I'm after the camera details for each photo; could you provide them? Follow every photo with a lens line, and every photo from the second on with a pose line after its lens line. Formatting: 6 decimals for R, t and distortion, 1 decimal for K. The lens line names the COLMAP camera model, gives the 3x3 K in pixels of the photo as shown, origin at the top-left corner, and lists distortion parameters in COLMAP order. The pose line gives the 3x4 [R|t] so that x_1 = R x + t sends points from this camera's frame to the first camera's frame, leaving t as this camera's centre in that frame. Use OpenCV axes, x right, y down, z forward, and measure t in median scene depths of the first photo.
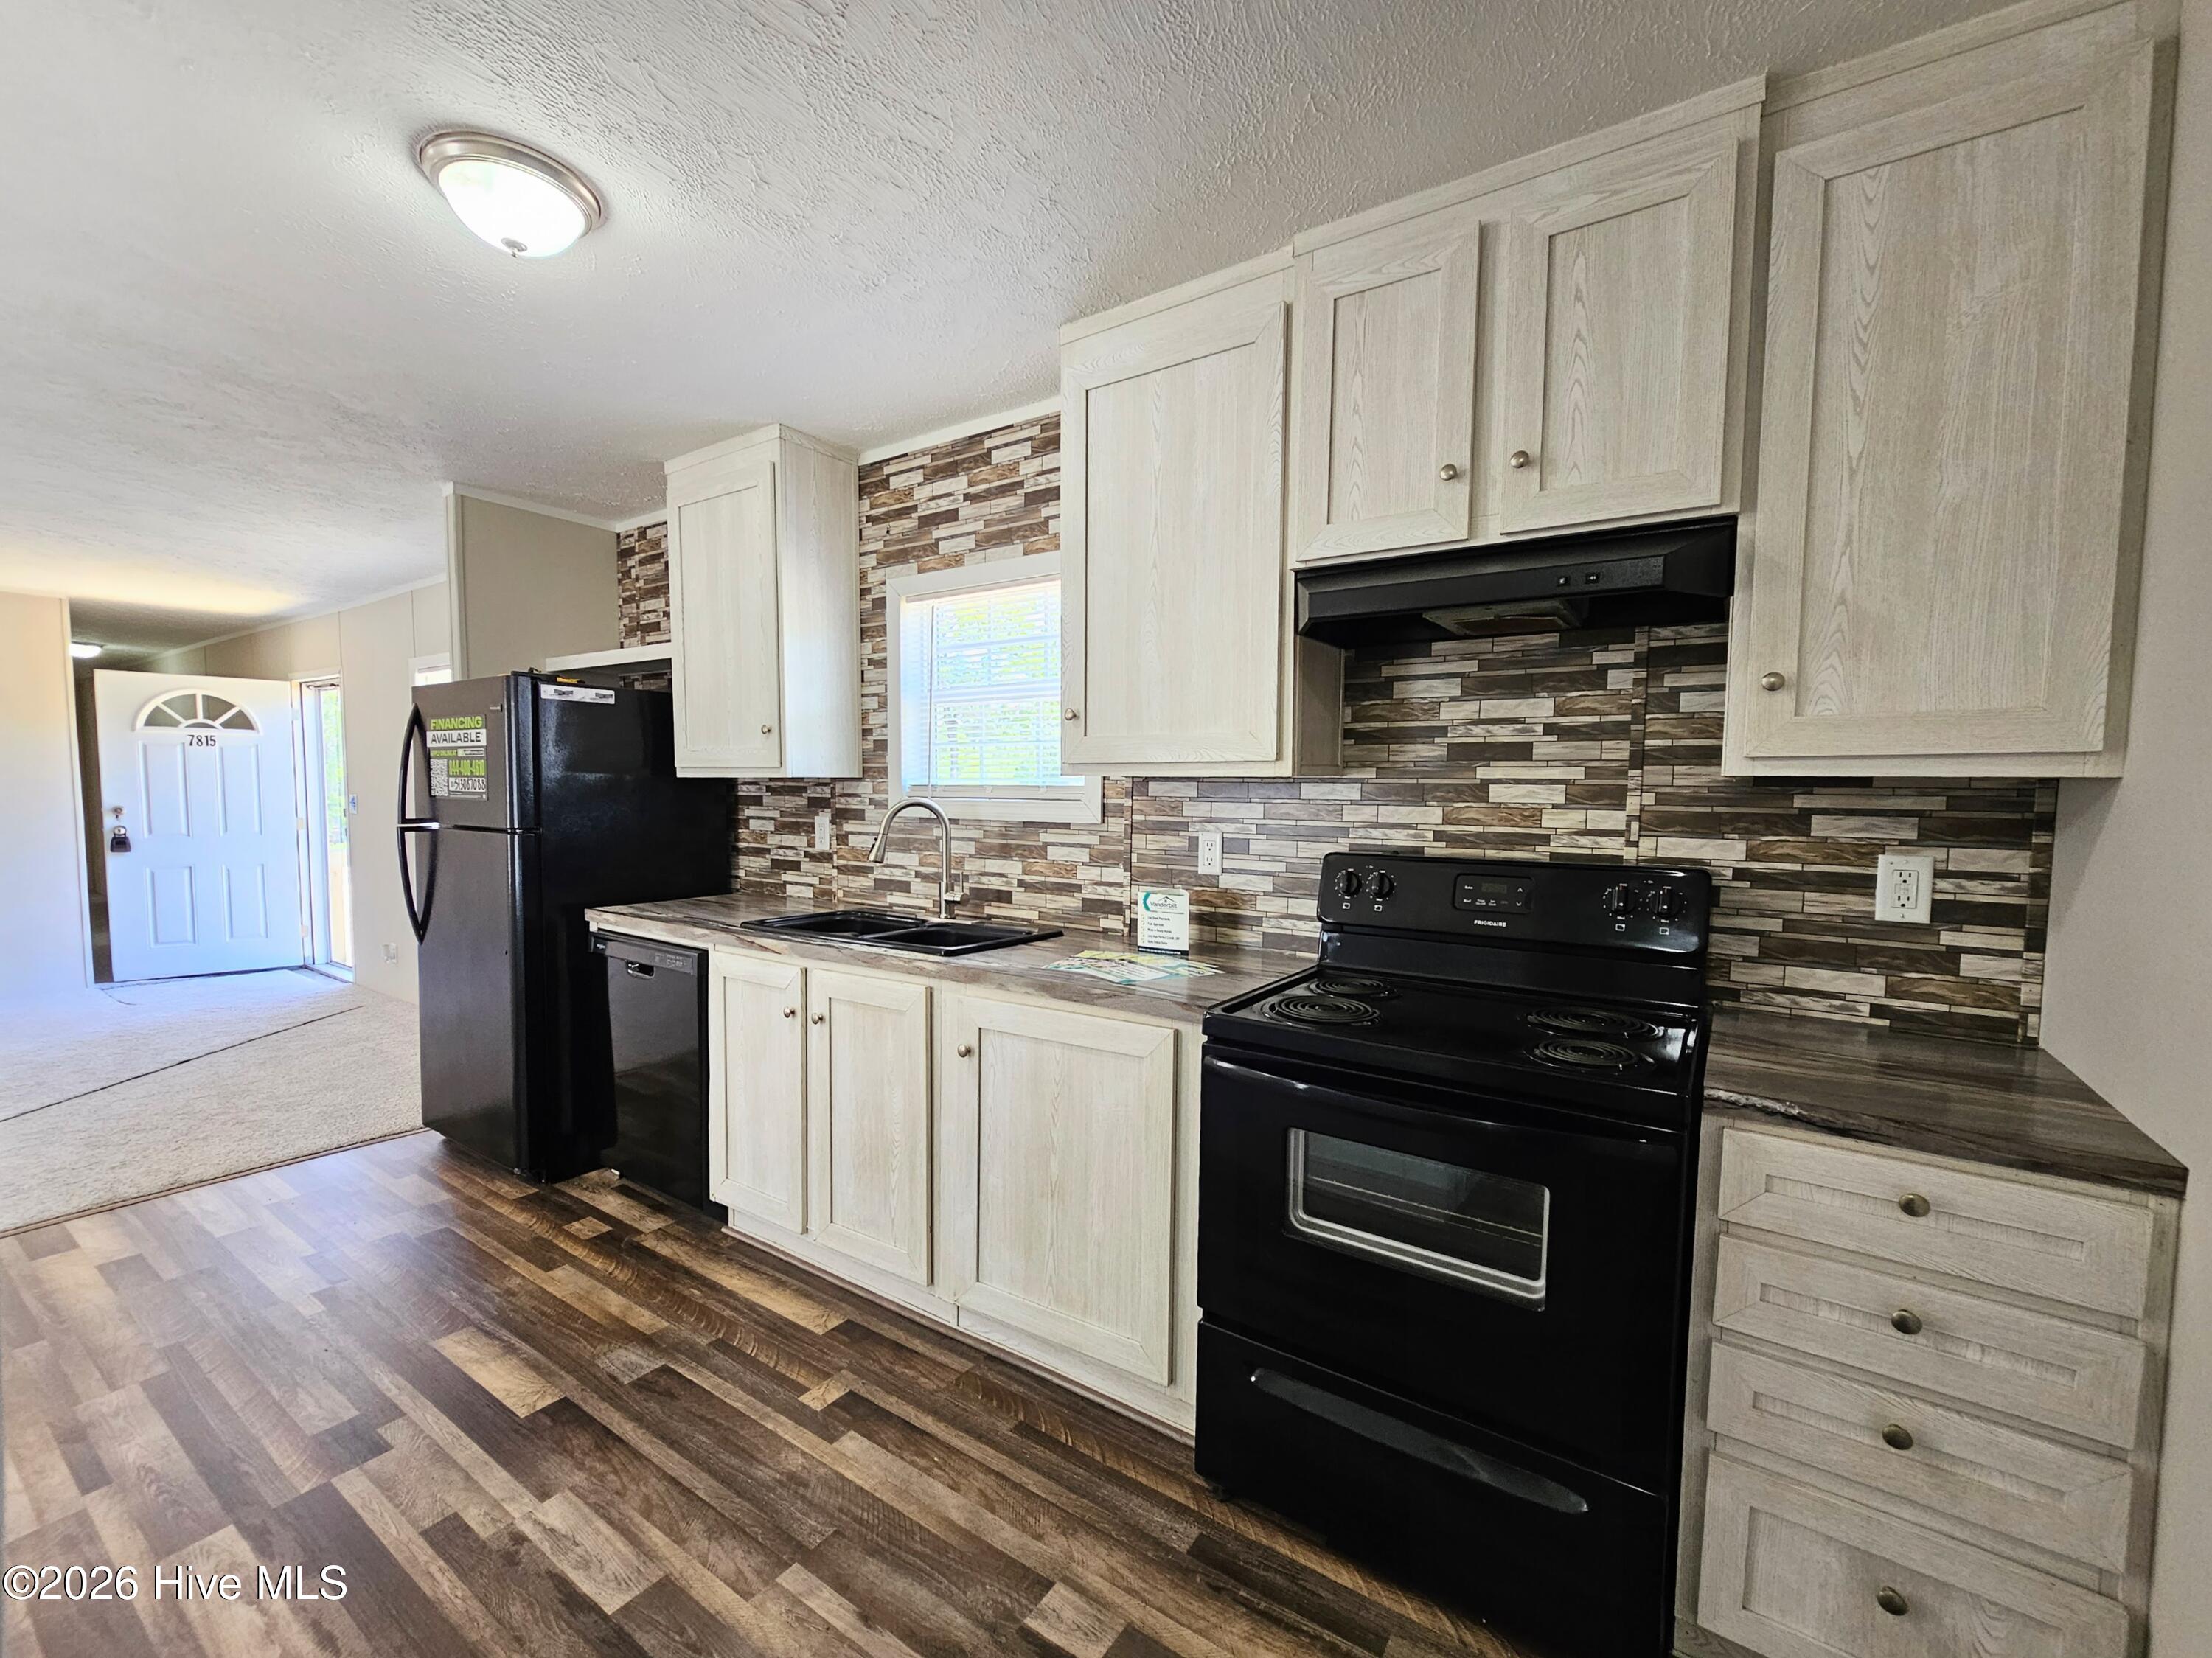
lens RADIAL K [[920.6, 0, 1092.0], [0, 920.6, 846.7], [0, 0, 1]] dist [0.002112, 0.003809]
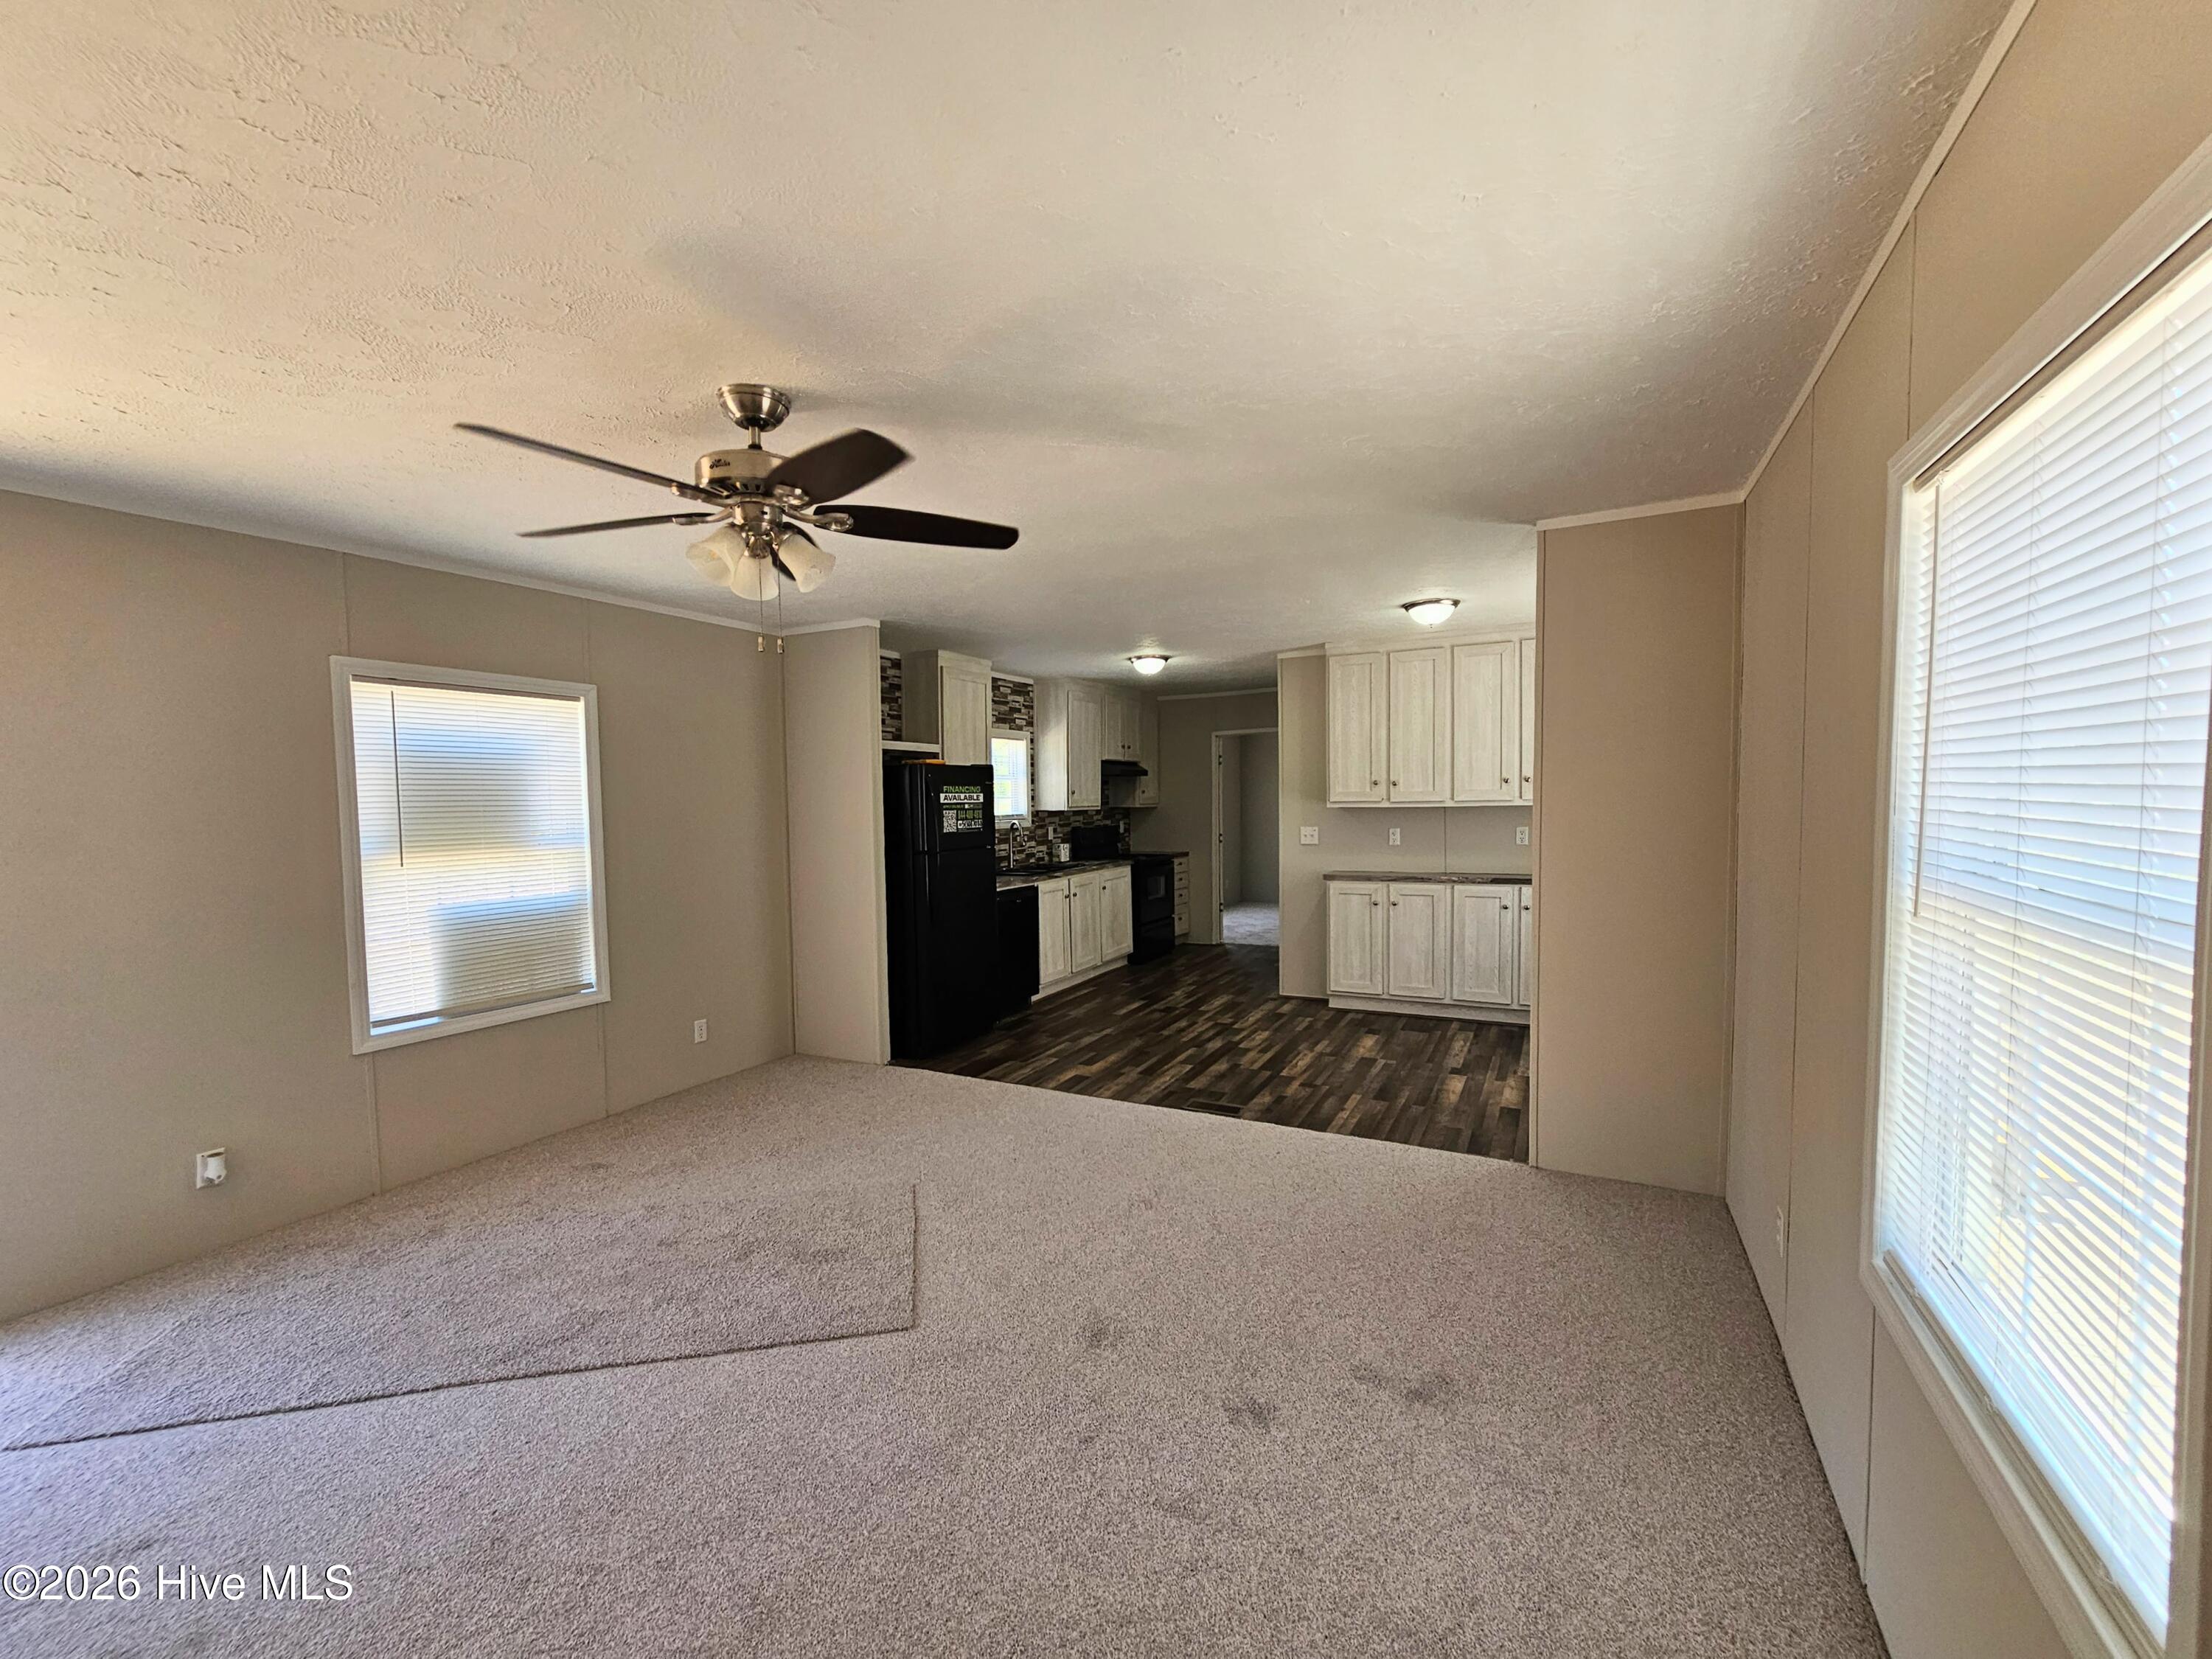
lens RADIAL K [[908.6, 0, 1096.1], [0, 908.6, 848.6], [0, 0, 1]] dist [0.001859, 0.000317]
pose [[-0.120254, -0.064028, 0.990676, -3.104098], [0.078113, 0.994214, 0.073738, -0.164665], [-0.989665, 0.086252, -0.114557, 1.221361]]
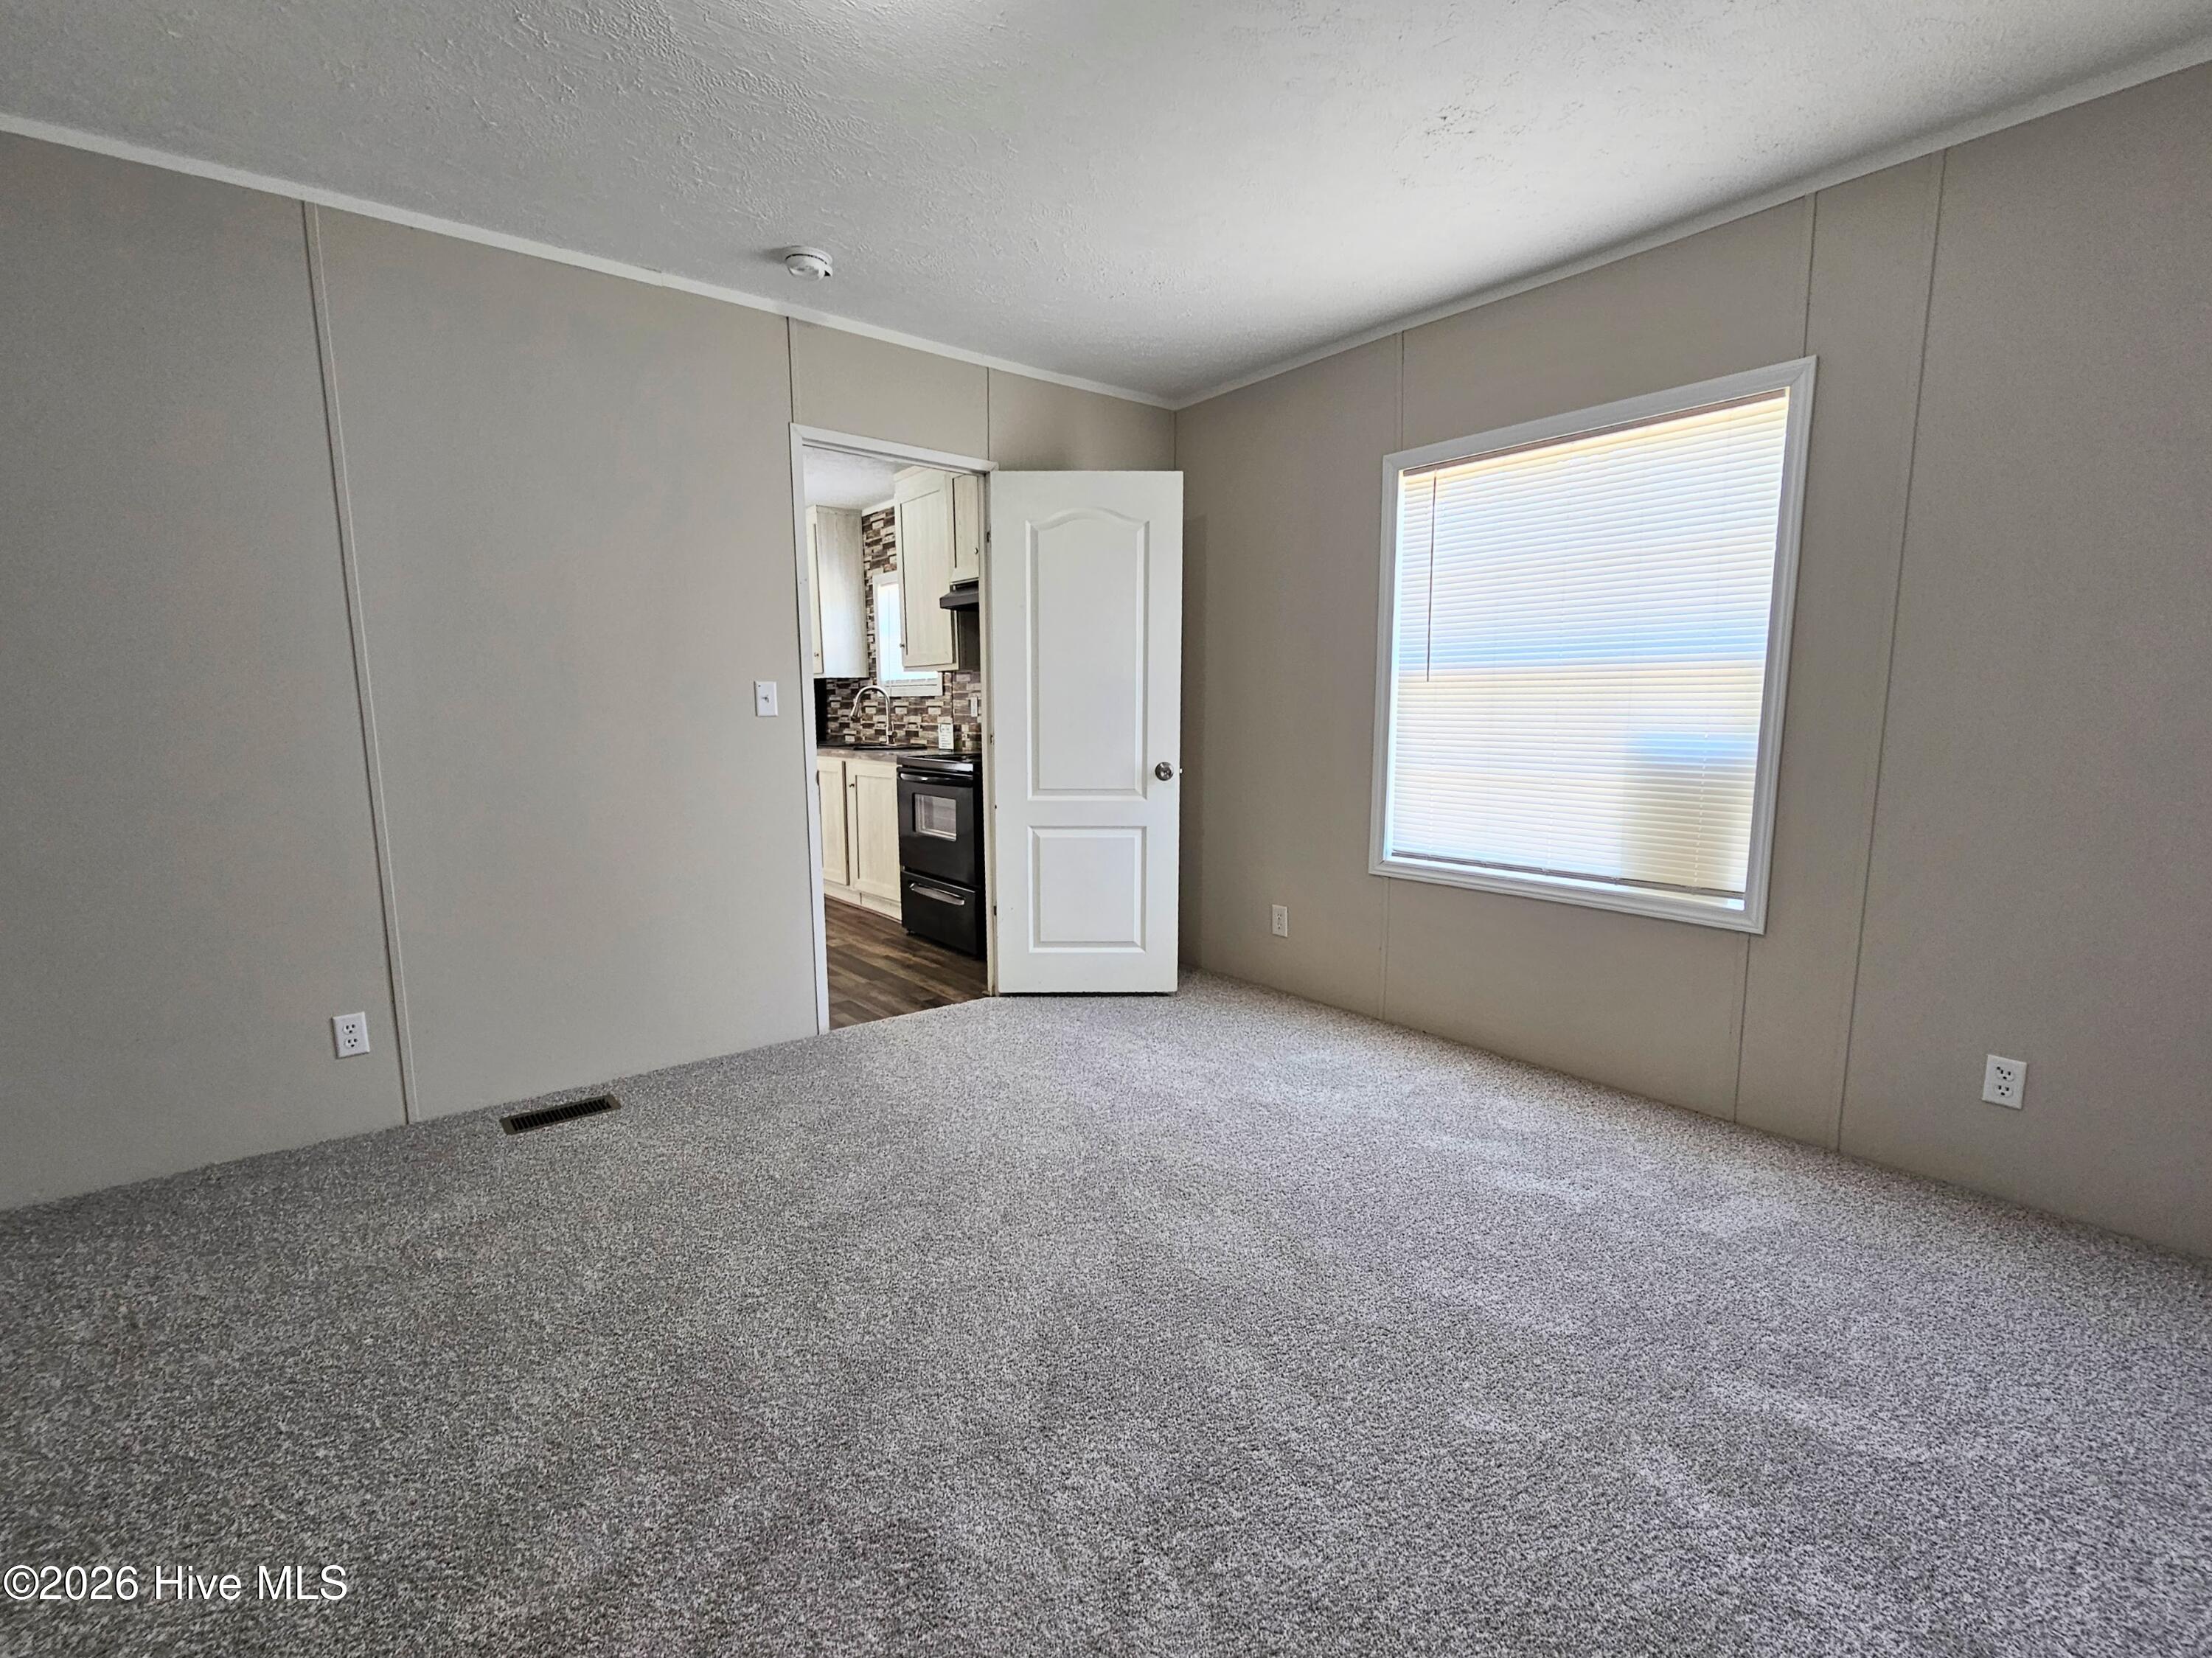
lens RADIAL K [[998.8, 0, 1107.5], [0, 998.8, 837.7], [0, 0, 1]] dist [0.001228, 0.000125]
pose [[0.957705, 0.022954, -0.286834, 1.117363], [-0.002261, 0.997383, 0.072269, 0.144042], [0.287742, -0.068564, 0.955251, -1.185014]]
